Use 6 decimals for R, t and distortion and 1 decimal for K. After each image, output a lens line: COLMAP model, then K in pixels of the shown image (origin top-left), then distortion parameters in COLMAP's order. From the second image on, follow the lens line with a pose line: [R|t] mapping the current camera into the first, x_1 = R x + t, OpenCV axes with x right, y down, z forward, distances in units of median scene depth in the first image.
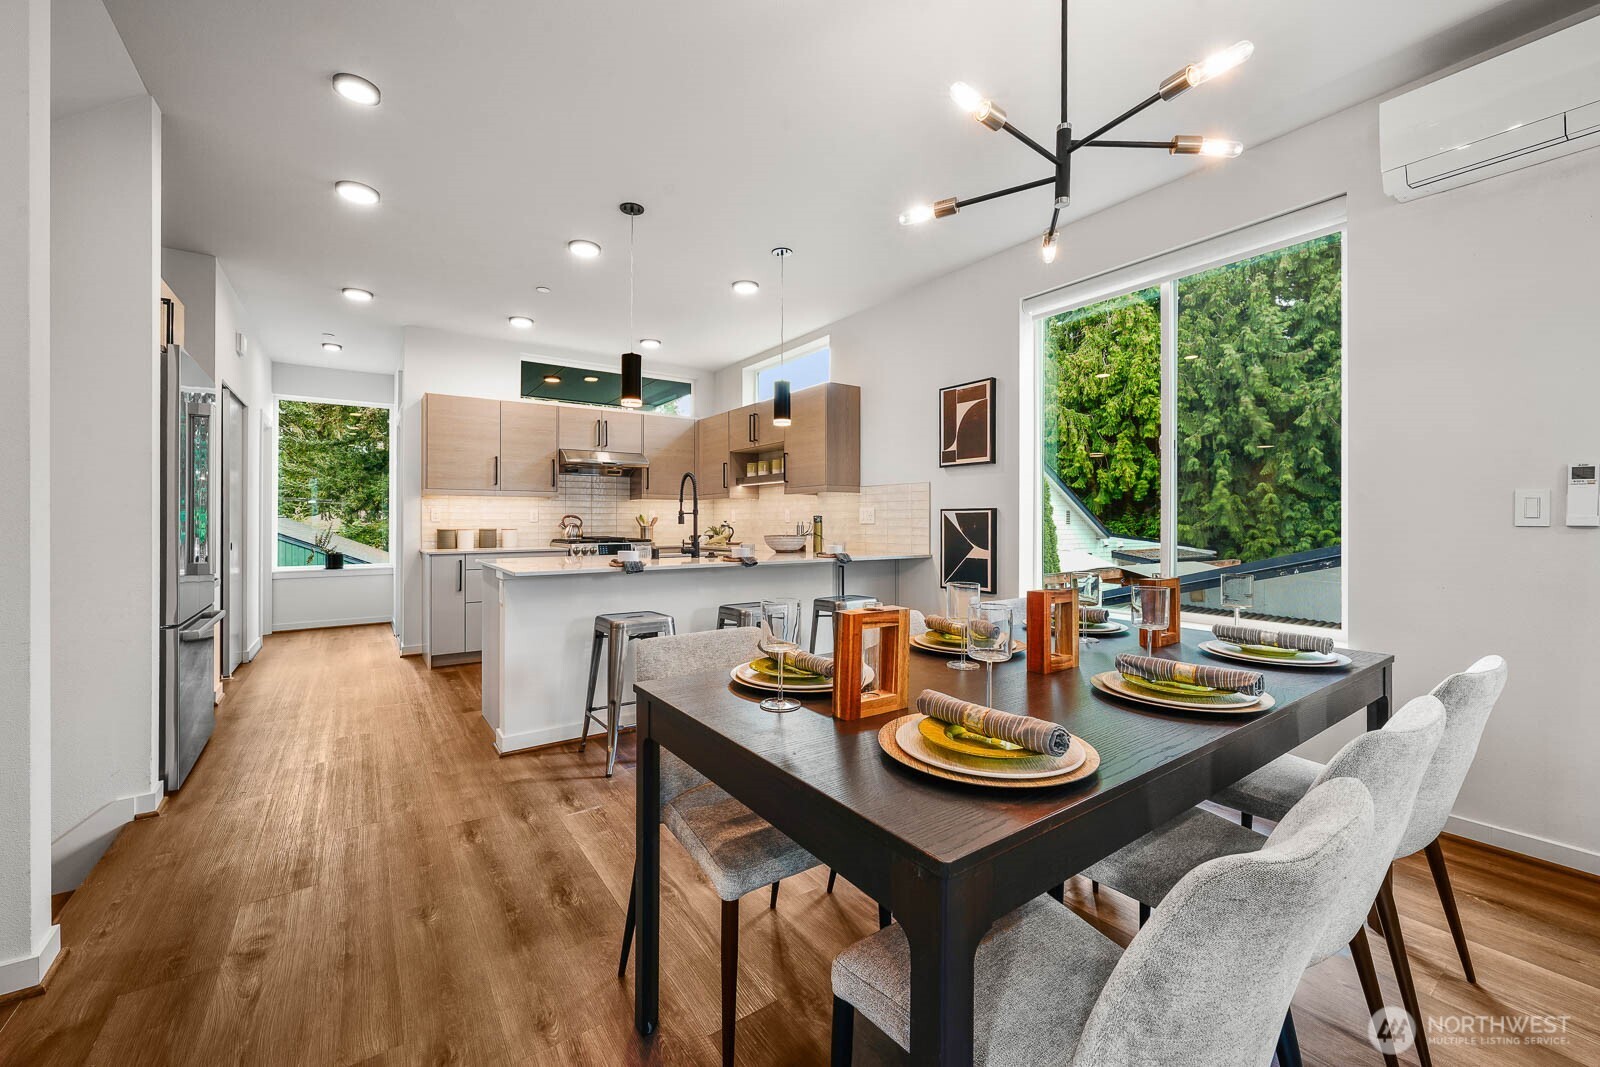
lens RADIAL K [[640.3, 0, 800.6], [0, 640.3, 520.3], [0, 0, 1]] dist [-0.002007, -0.000166]
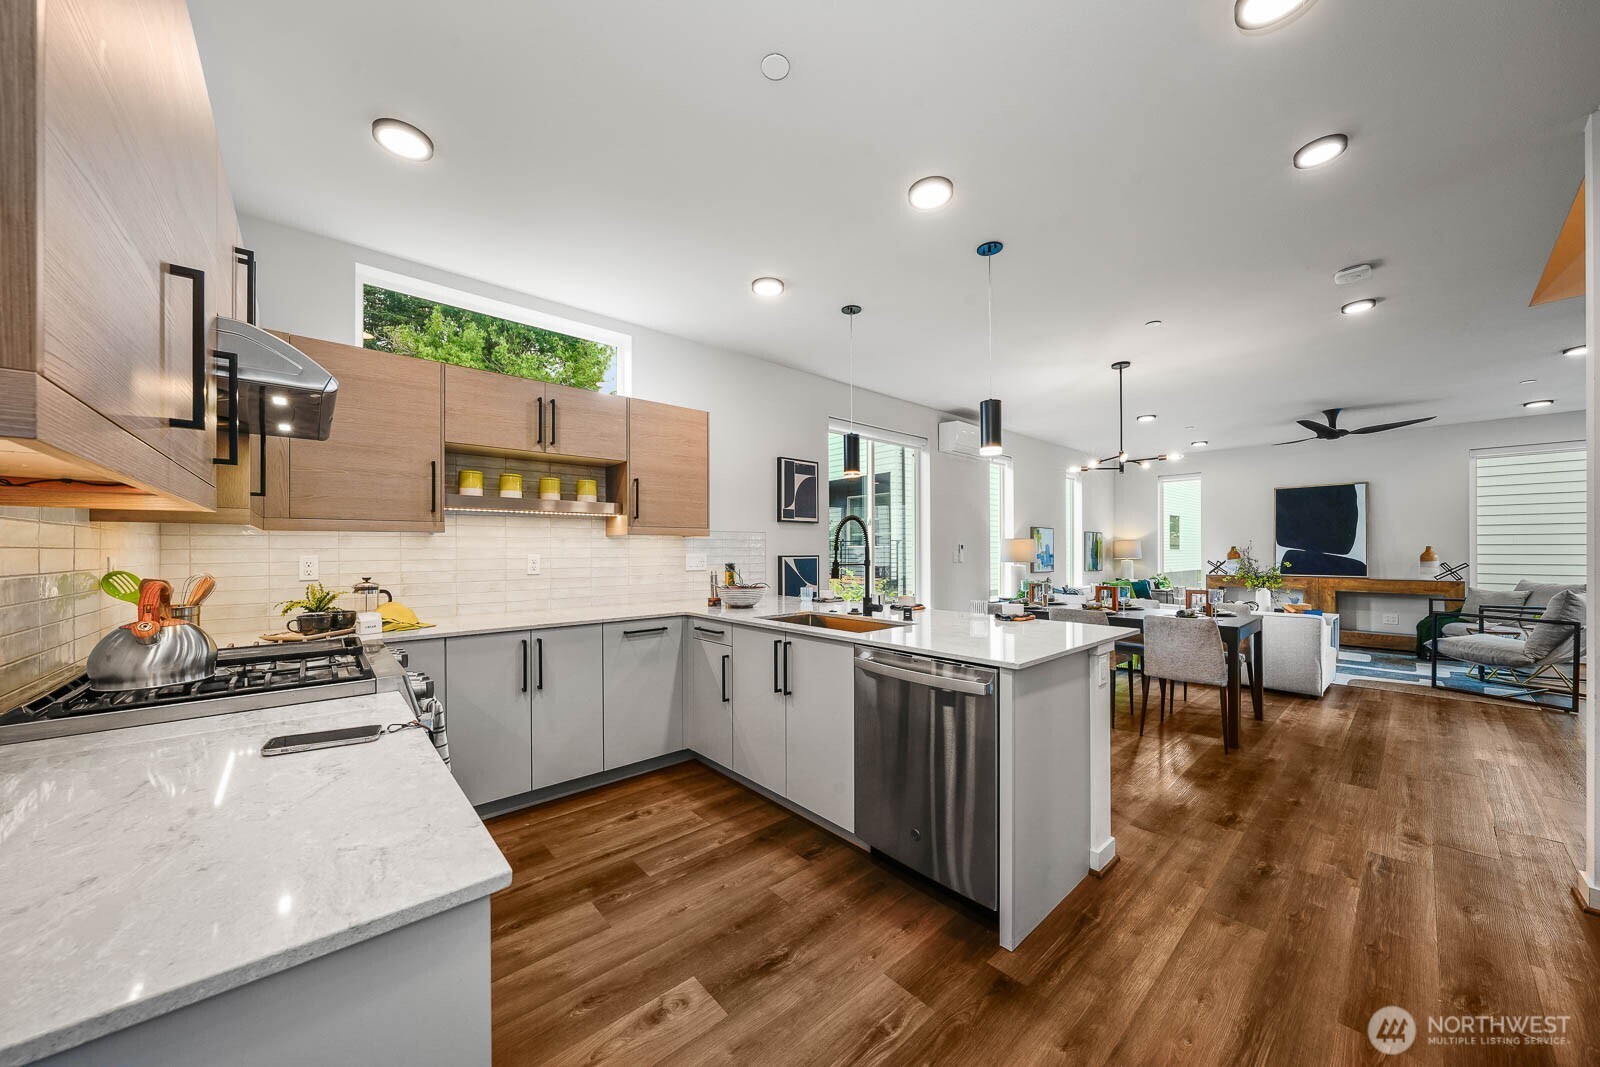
lens RADIAL K [[549.1, 0, 806.3], [0, 549.1, 548.1], [0, 0, 1]] dist [0.001564, 0.000243]
pose [[-0.123962, 0.003112, 0.992282, -0.729789], [0.002007, 0.999994, -0.002885, -0.025647], [-0.992285, 0.001634, -0.123968, 0.958720]]
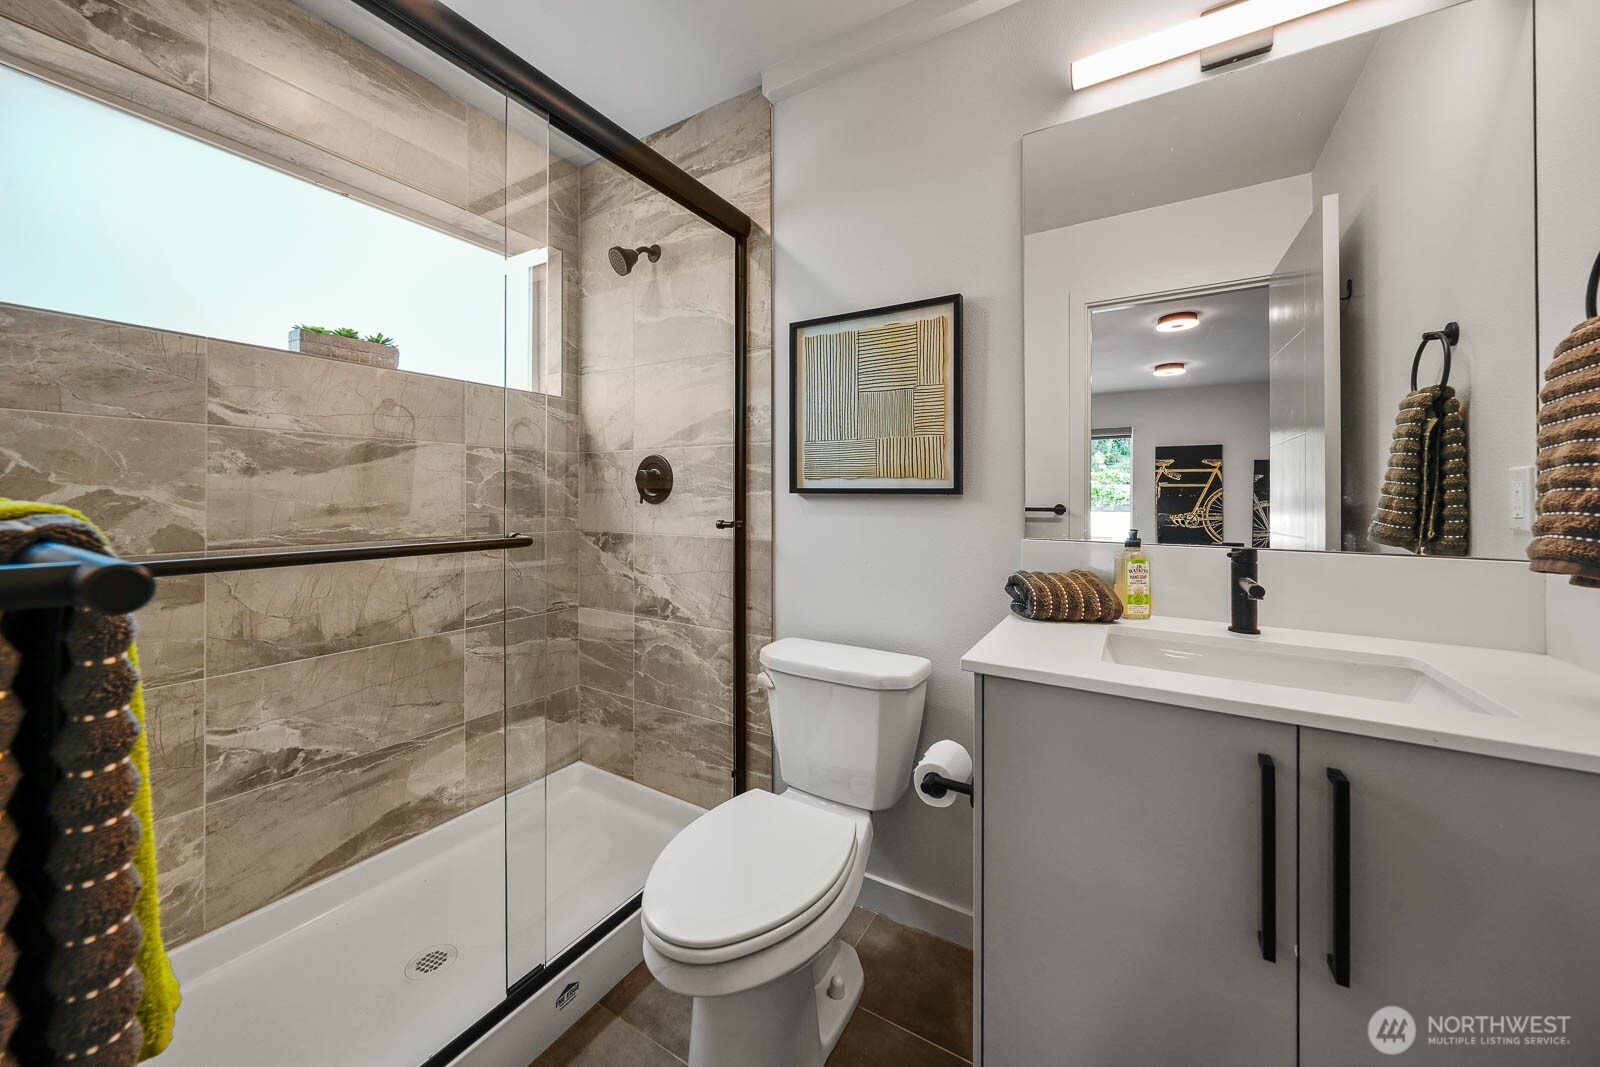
lens RADIAL K [[572.1, 0, 801.5], [0, 572.1, 490.4], [0, 0, 1]] dist [0.000551, 0.000058]
pose [[0.914509, 0.003676, 0.404549, -0.341091], [-0.000926, 0.999975, -0.006993, -0.009260], [-0.404565, 0.006021, 0.914490, 1.074796]]
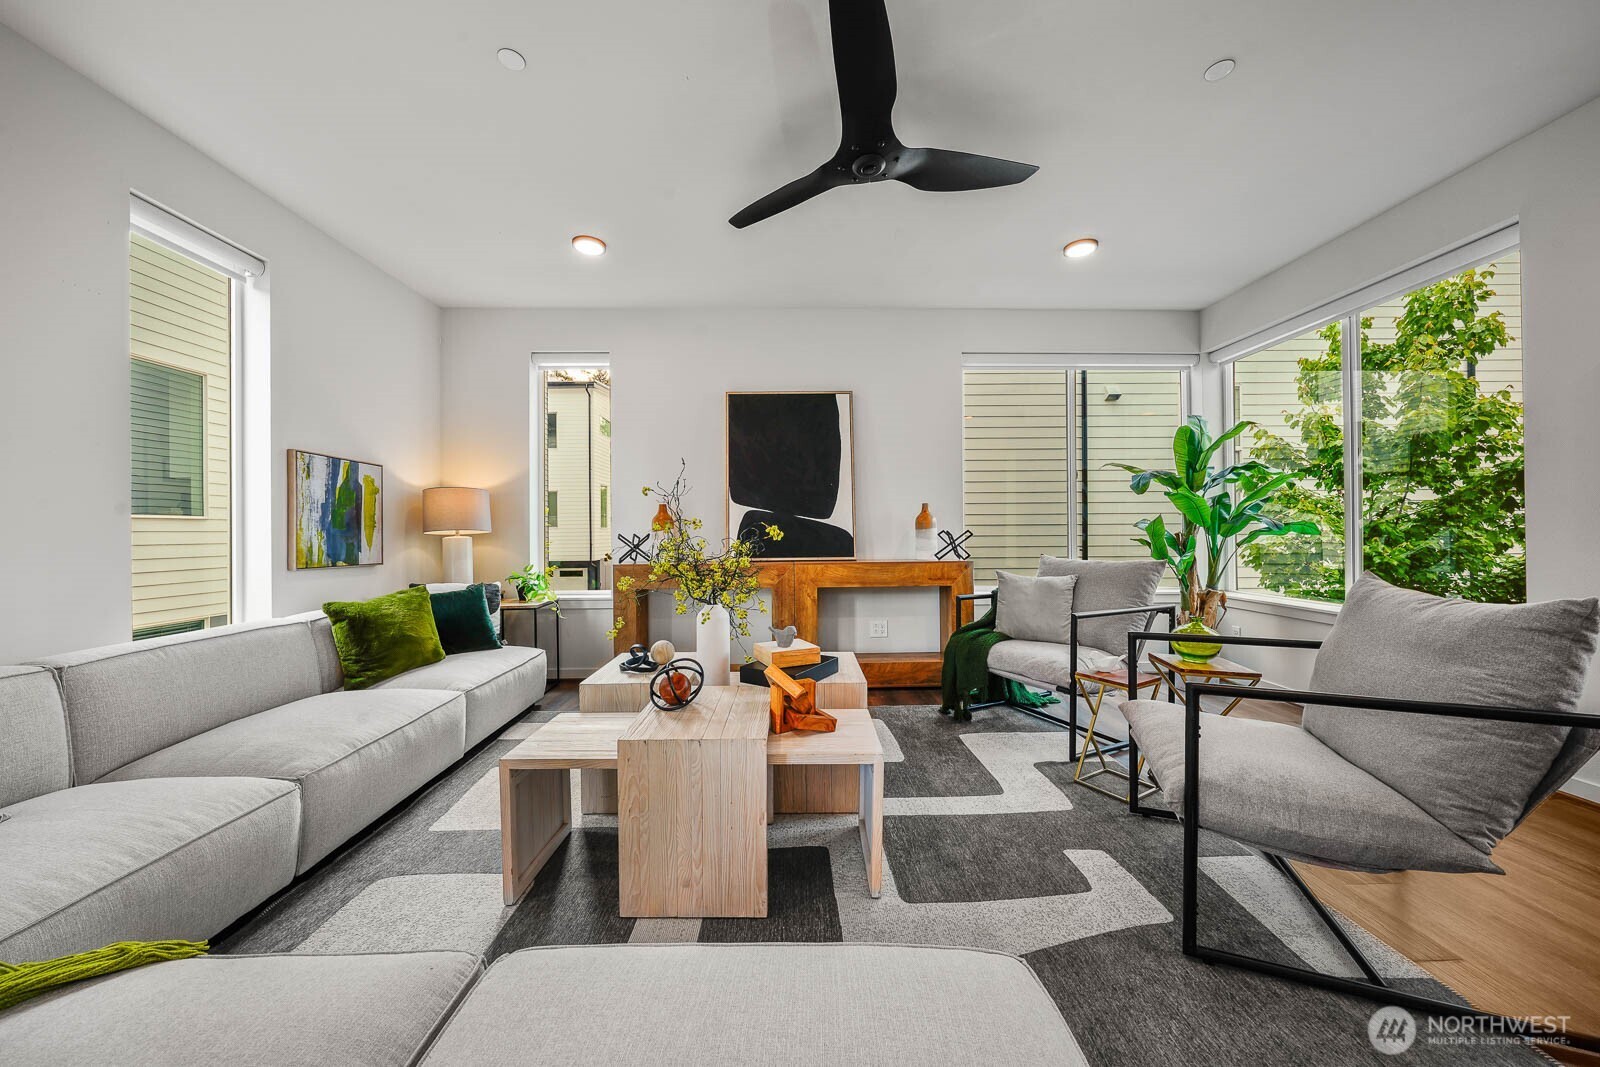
lens RADIAL K [[553.3, 0, 792.5], [0, 553.3, 531.8], [0, 0, 1]] dist [0.000051, -0.000010]
pose [[-0.826543, 0.007535, 0.562823, 0.165258], [0.008765, 0.999961, -0.000517, 0.010608], [-0.562805, 0.004506, -0.826577, 0.014323]]
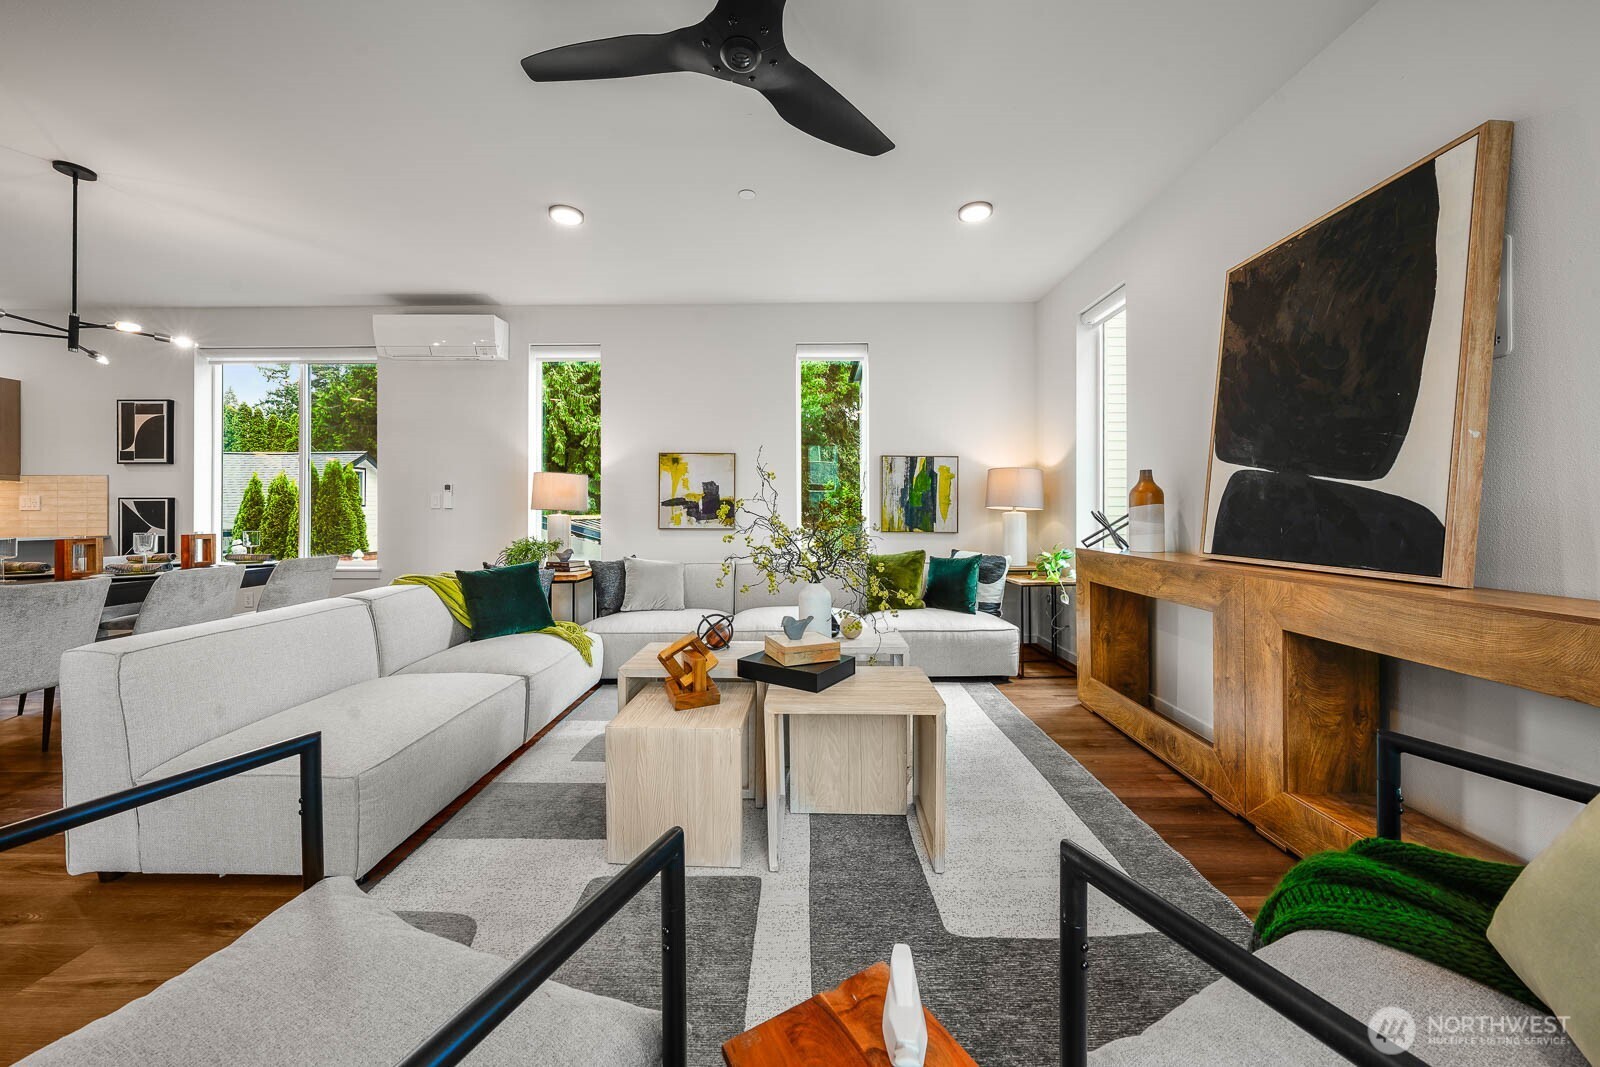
lens RADIAL K [[560.0, 0, 803.7], [0, 560.0, 510.9], [0, 0, 1]] dist [-0.000932, -0.000079]
pose [[0.578477, -0.001847, 0.815697, 0.092362], [0.002834, 0.999996, 0.000255, 0.010074], [-0.815694, 0.002164, 0.578480, -0.617352]]
